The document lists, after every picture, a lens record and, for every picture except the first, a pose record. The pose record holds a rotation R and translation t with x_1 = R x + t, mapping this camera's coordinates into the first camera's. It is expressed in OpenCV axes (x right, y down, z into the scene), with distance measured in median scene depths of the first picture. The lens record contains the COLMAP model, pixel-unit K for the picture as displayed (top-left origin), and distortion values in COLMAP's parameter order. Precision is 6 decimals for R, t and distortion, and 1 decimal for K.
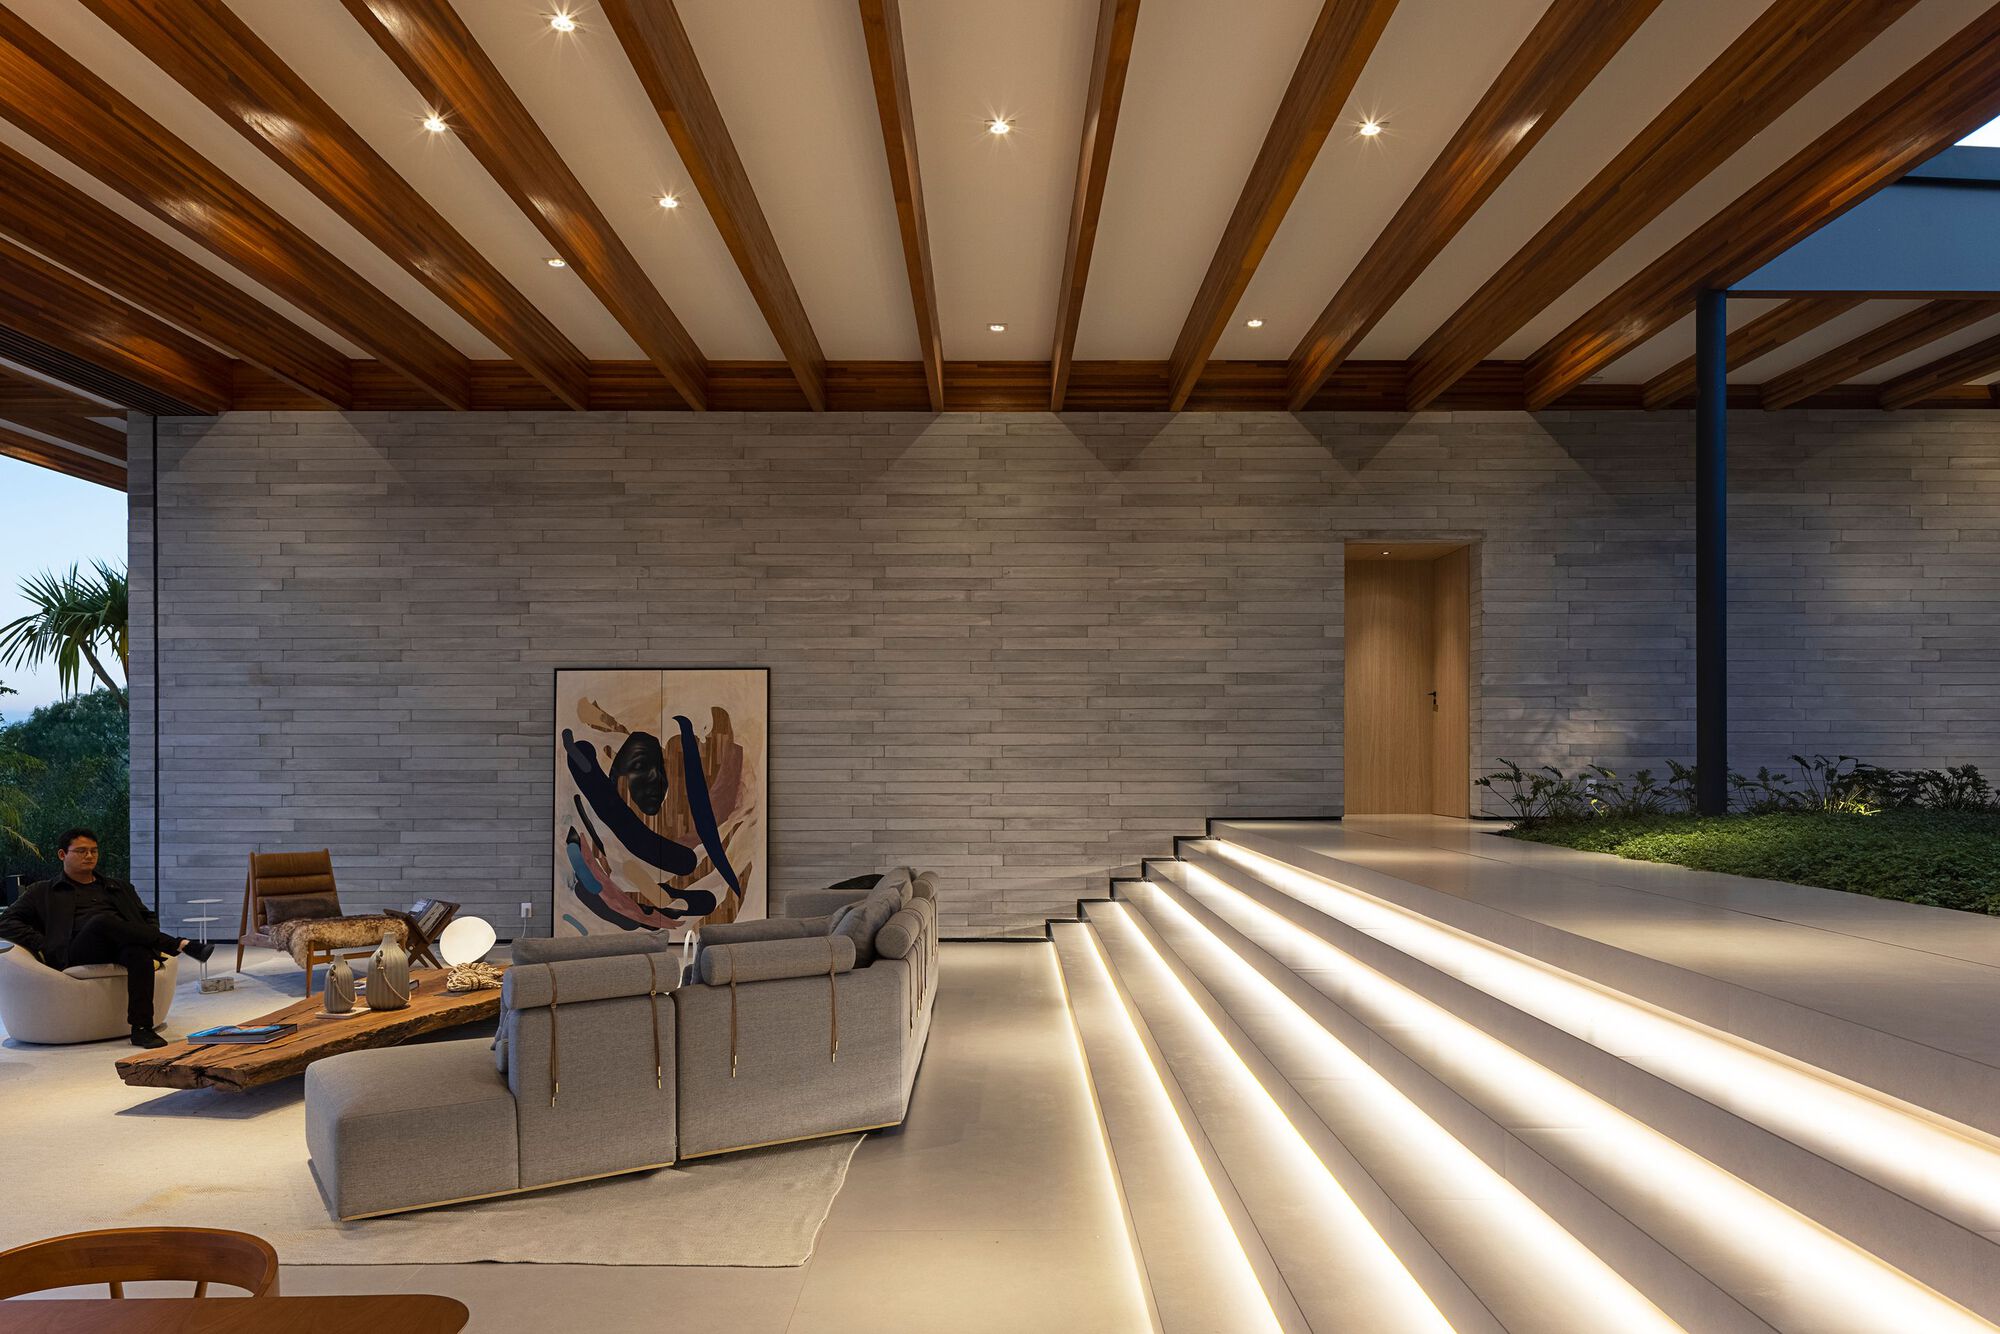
lens RADIAL K [[1338.6, 0, 973.1], [0, 1338.6, 767.4], [0, 0, 1]] dist [0.005421, -0.011391]
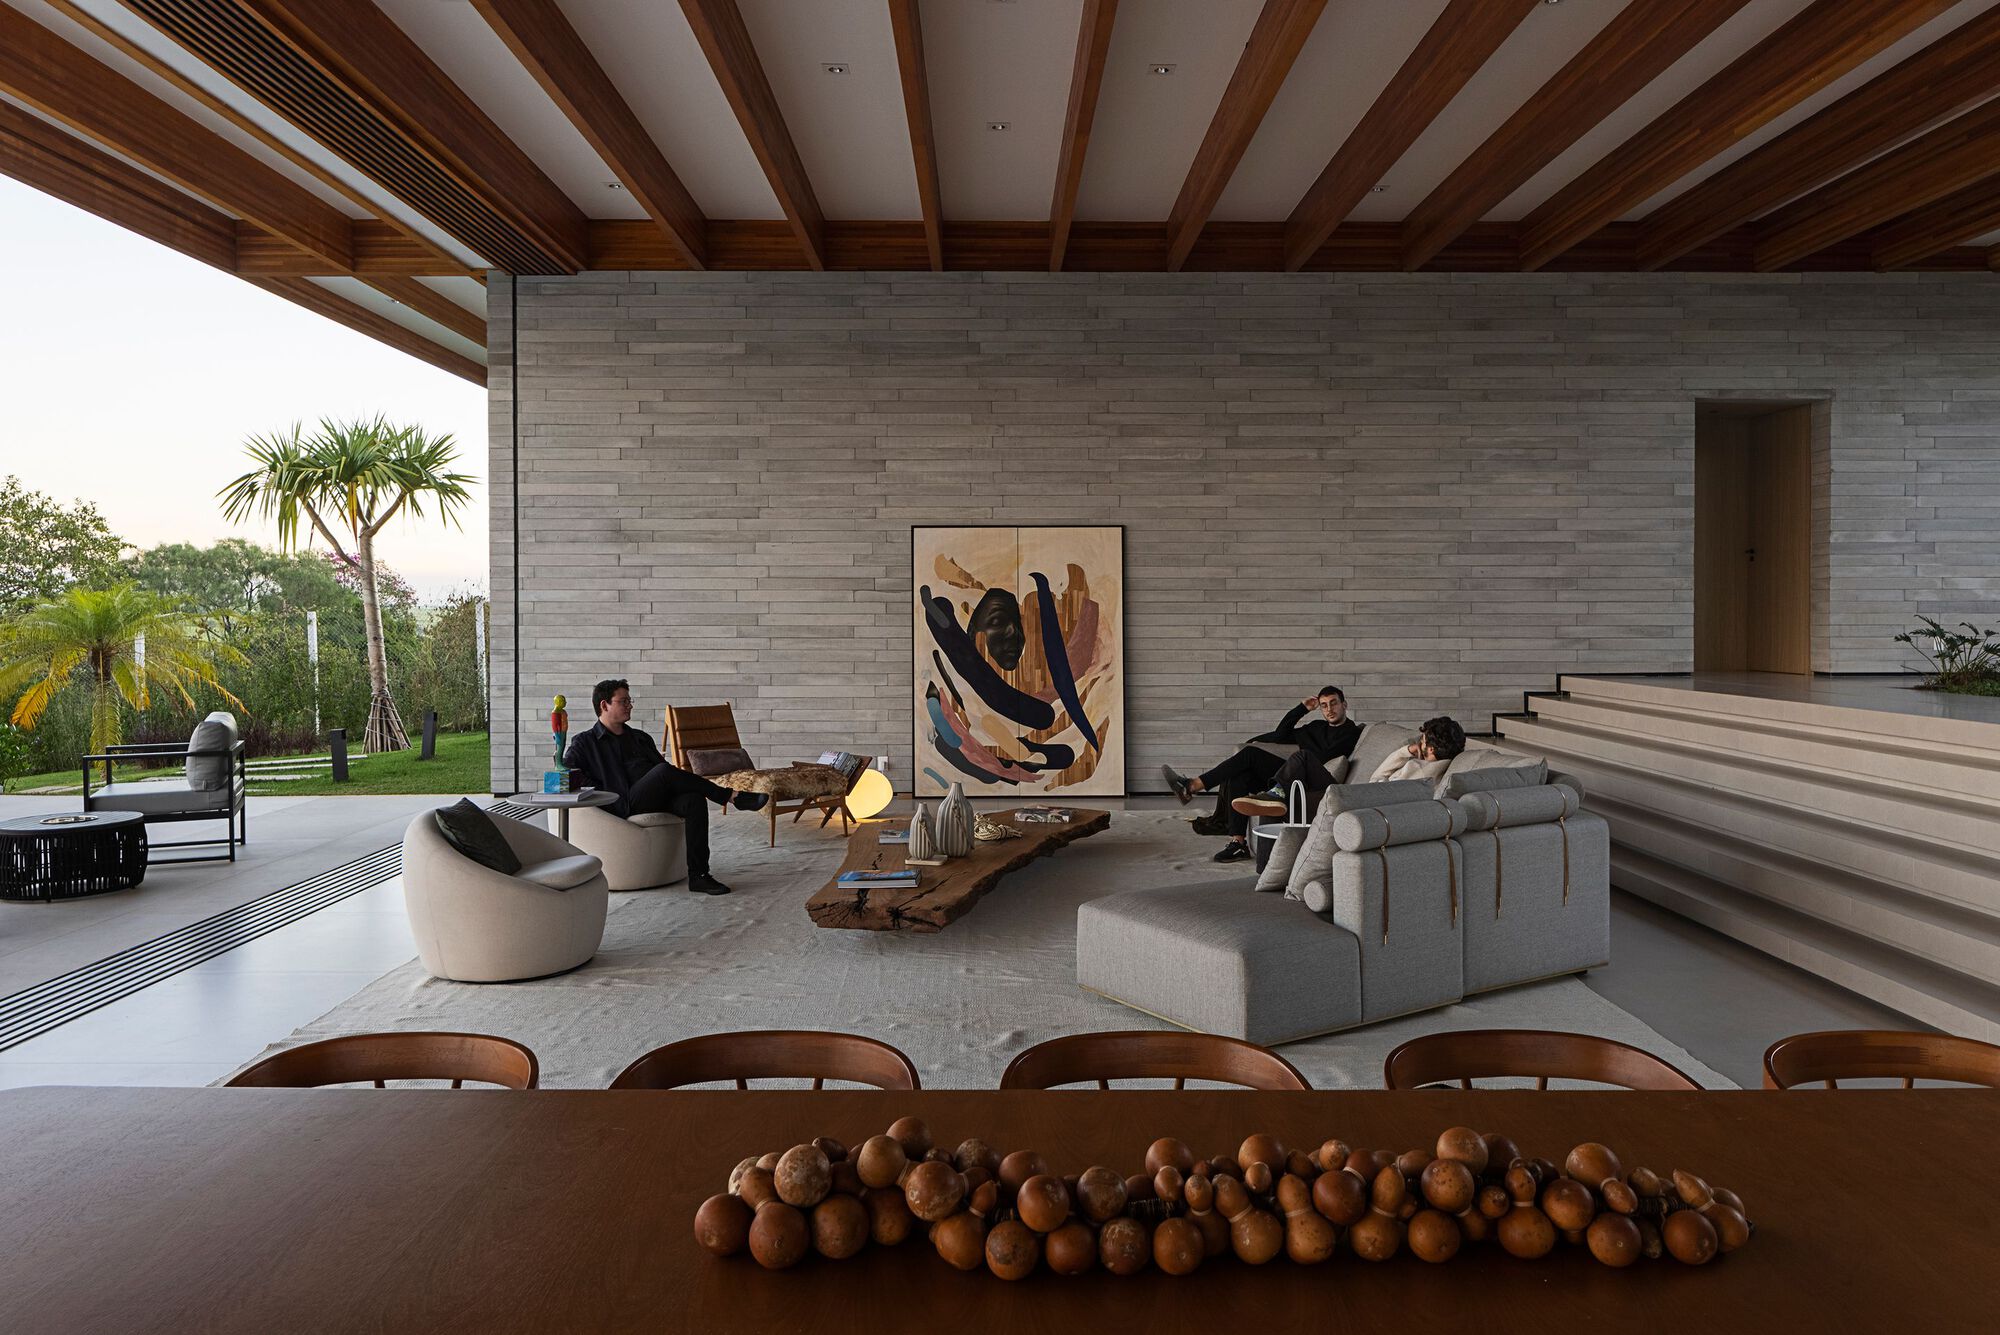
lens RADIAL K [[1338.6, 0, 960.5], [0, 1338.6, 634.5], [0, 0, 1]] dist [0.005421, -0.011391]
pose [[0.999956, 0.002059, -0.009204, -0.265303], [-0.002016, 0.999987, 0.004692, 0.003855], [0.009214, -0.004673, 0.999947, -0.013713]]
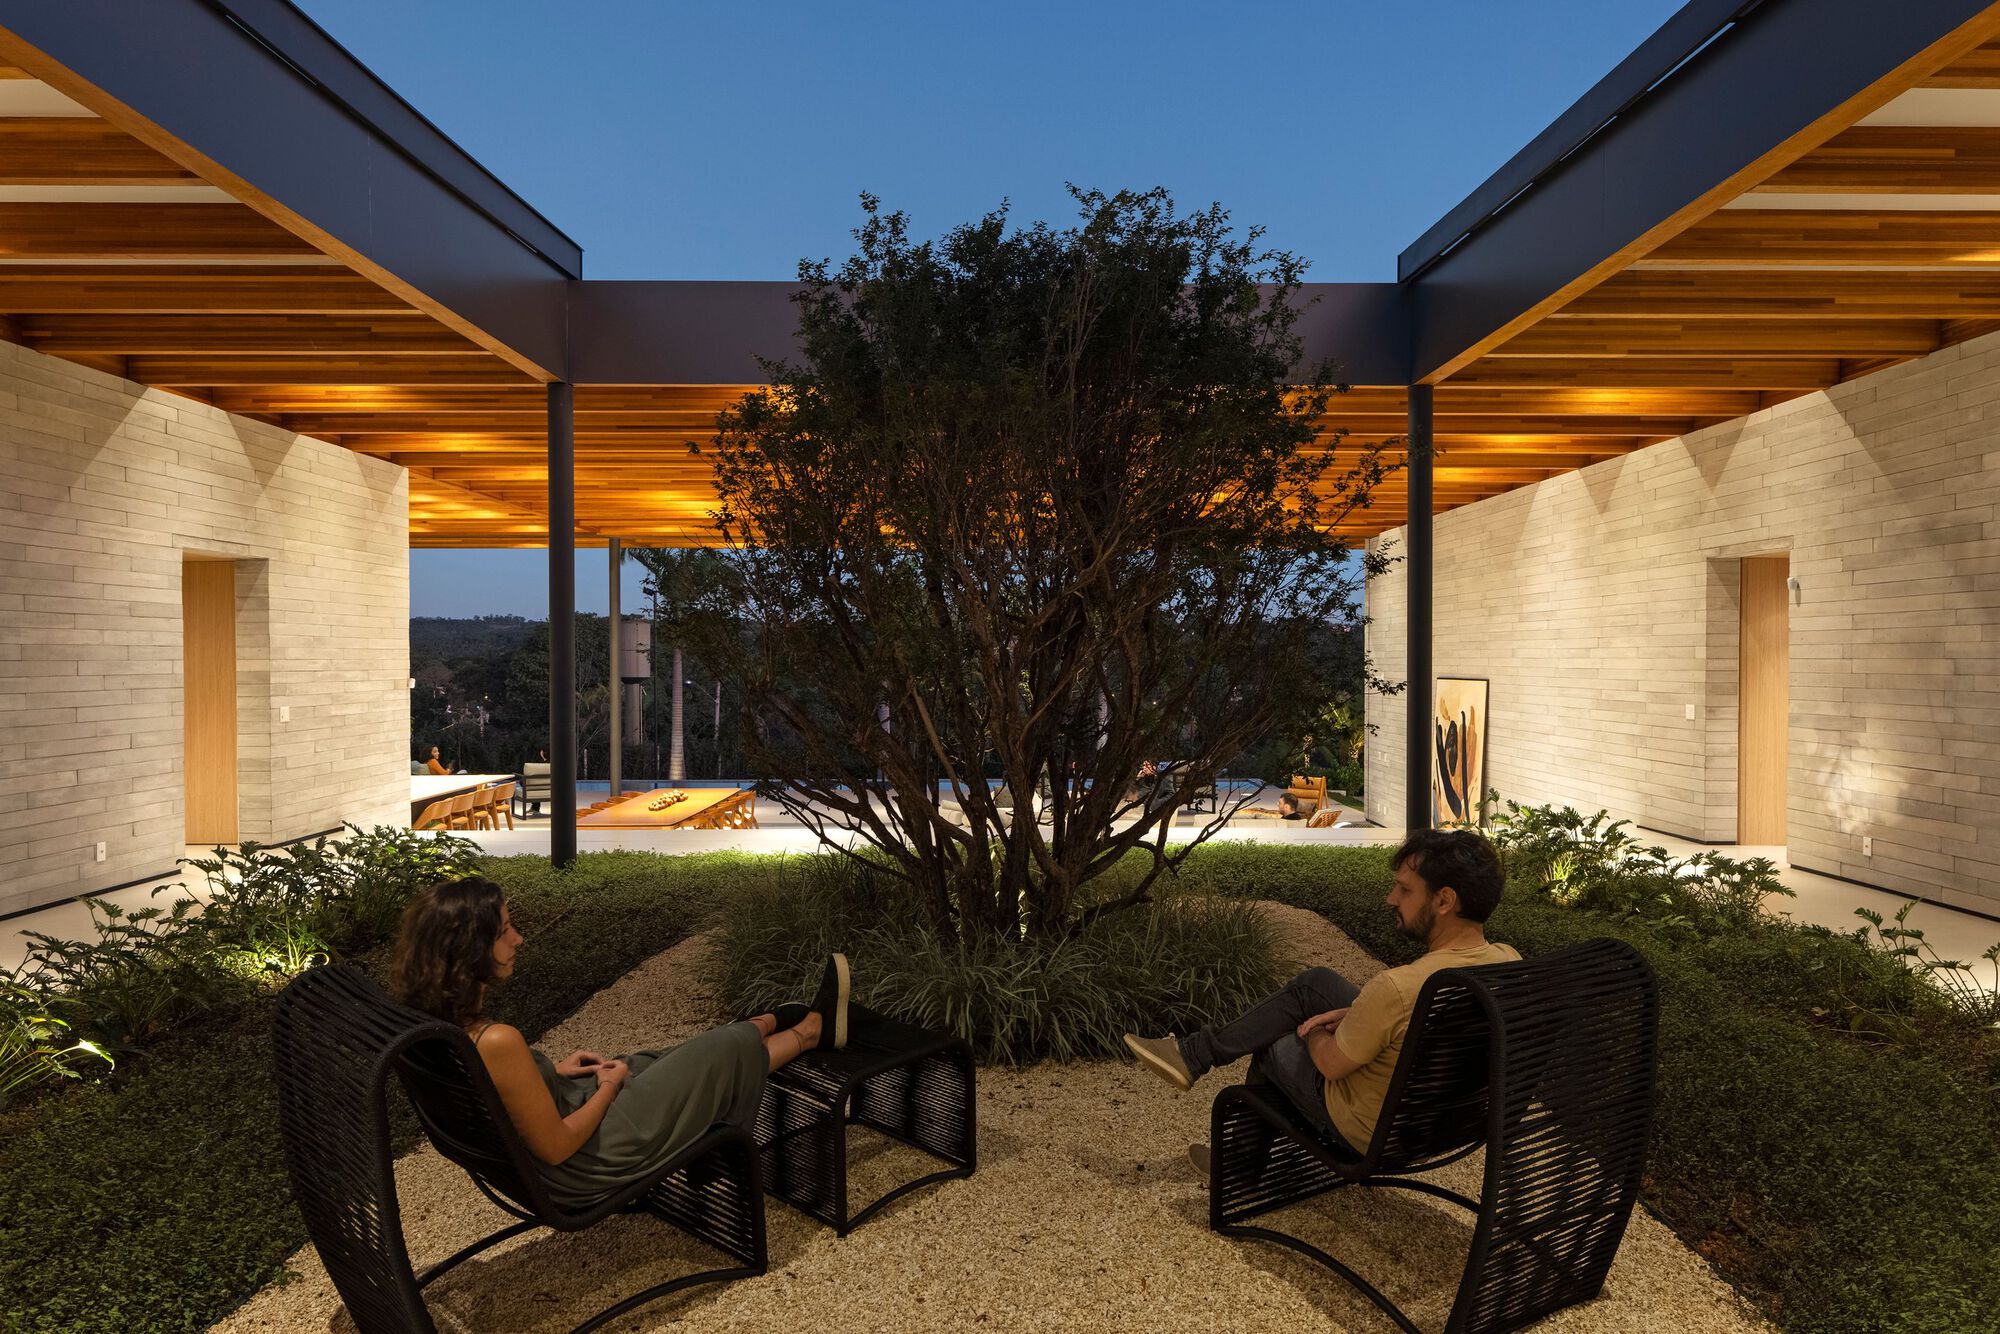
lens RADIAL K [[1338.6, 0, 1013.3], [0, 1338.6, 666.2], [0, 0, 1]] dist [0.005421, -0.011391]
pose [[0.003243, 0.008223, -0.999961, 1.254976], [-0.010508, 0.999911, 0.008189, -0.093999], [0.999940, 0.010481, 0.003329, 0.490388]]
